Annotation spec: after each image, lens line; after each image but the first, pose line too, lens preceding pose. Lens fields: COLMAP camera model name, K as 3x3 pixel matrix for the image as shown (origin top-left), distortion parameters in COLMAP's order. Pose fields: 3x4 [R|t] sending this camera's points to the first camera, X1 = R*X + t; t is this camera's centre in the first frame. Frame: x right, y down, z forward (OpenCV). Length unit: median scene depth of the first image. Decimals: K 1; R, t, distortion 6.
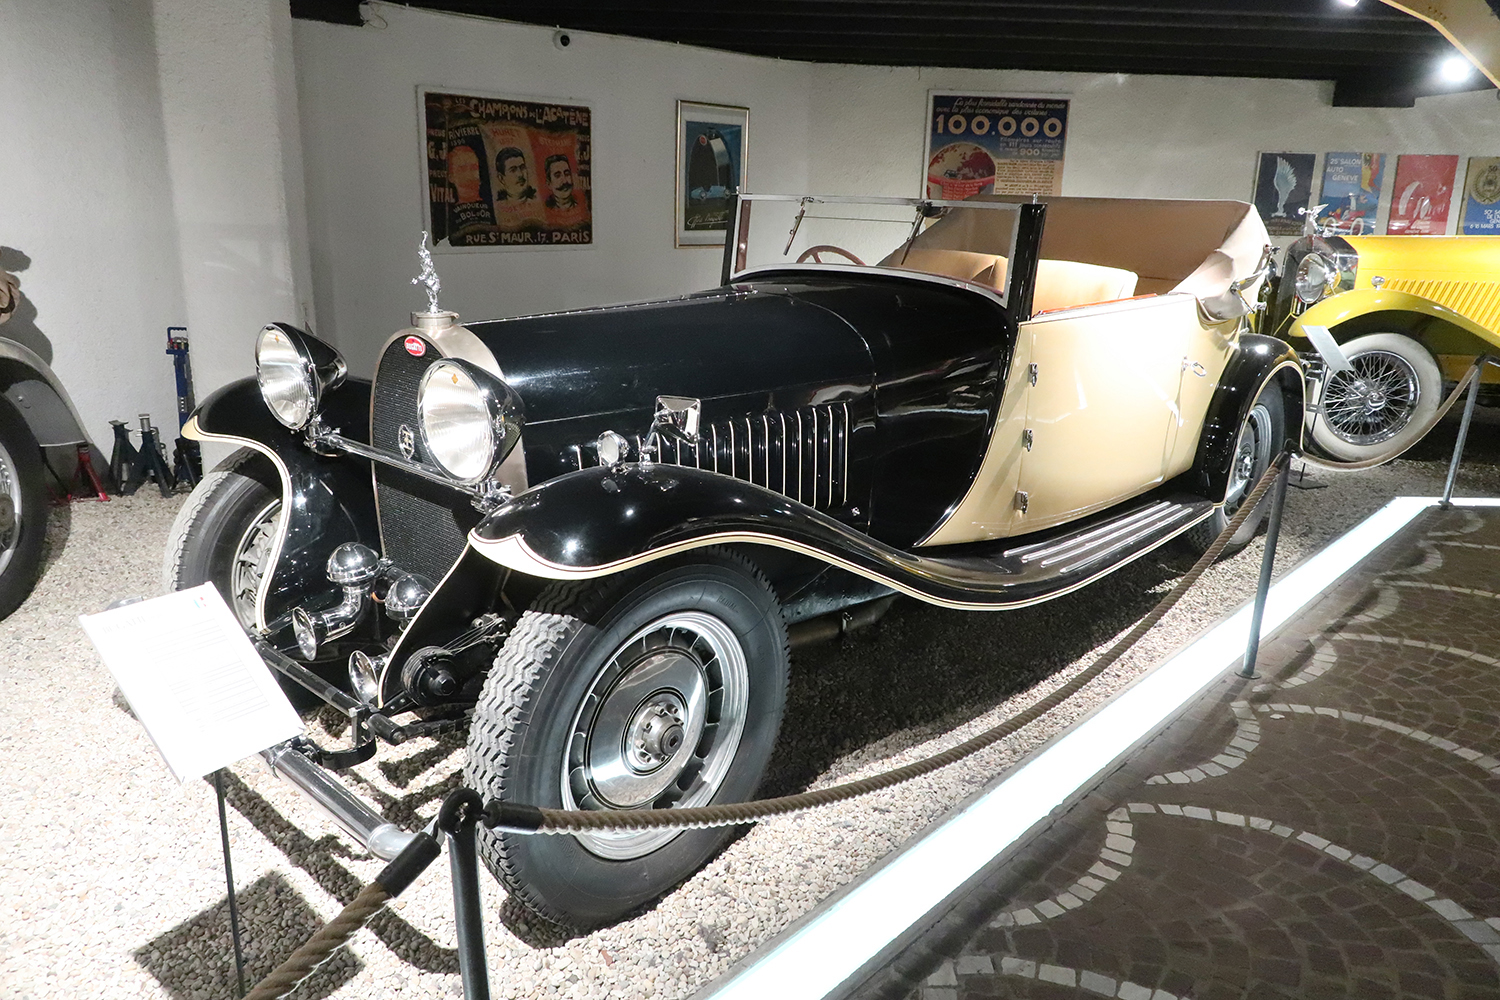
lens RADIAL K [[1134.0, 0, 751.1], [0, 1134.0, 491.6], [0, 0, 1]] dist [0.000519, 0.004625]
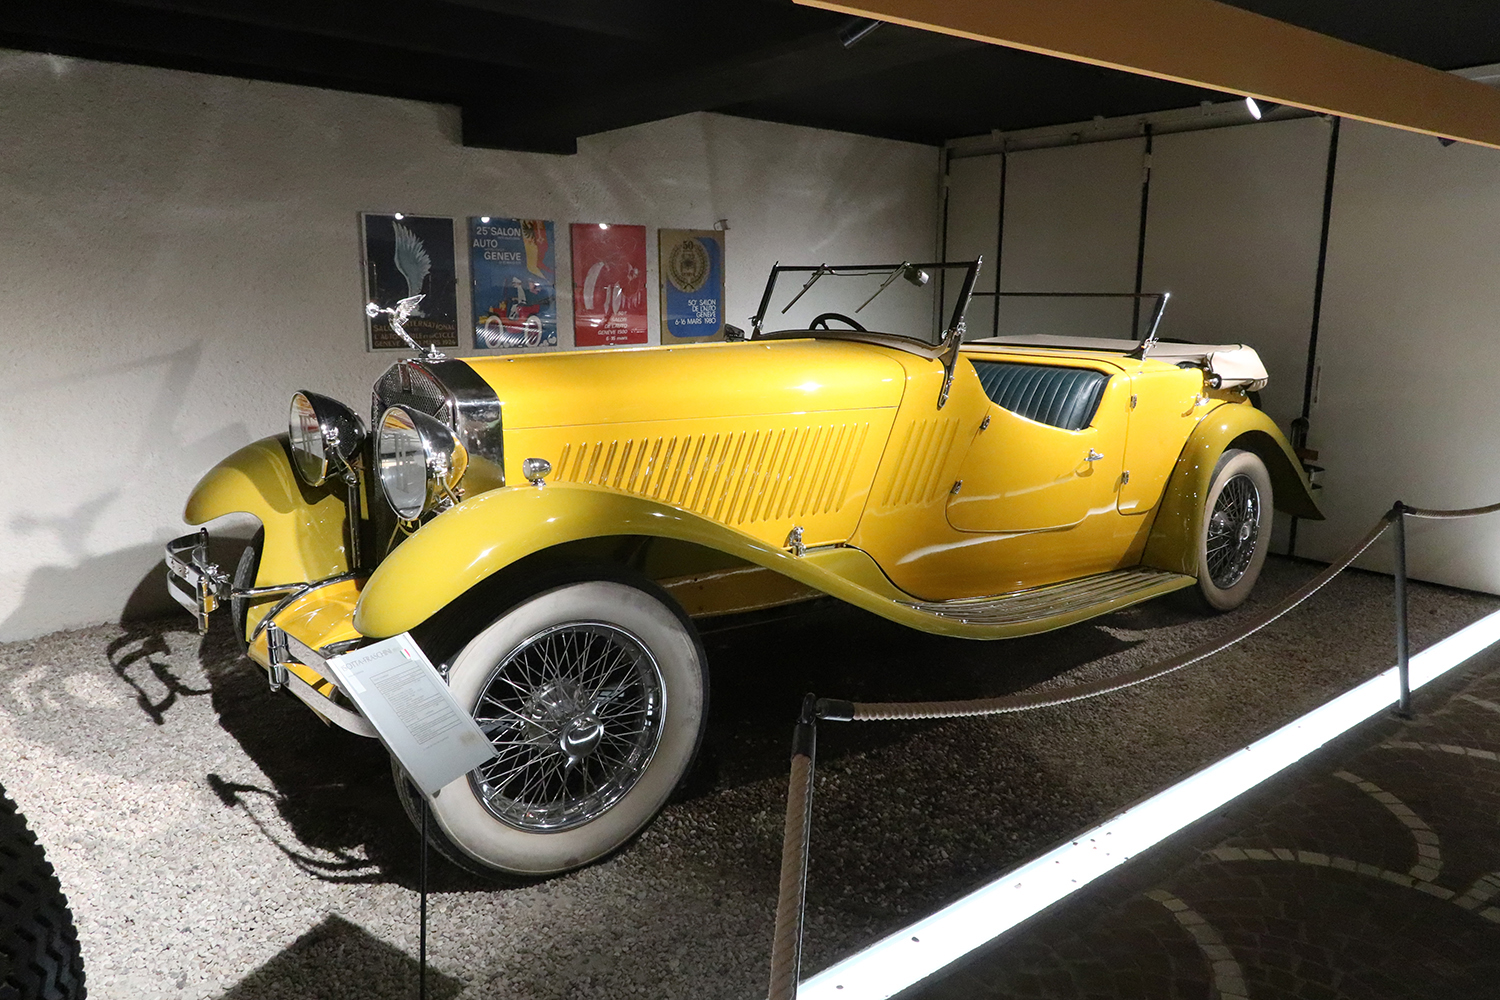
lens RADIAL K [[1055.7, 0, 745.9], [0, 1055.7, 500.0], [0, 0, 1]] dist [-0.007882, -0.003757]
pose [[0.808926, -0.129138, 0.573552, 0.272153], [0.161755, 0.986813, -0.005949, -0.112139], [-0.565220, 0.097587, 0.819148, 0.439178]]
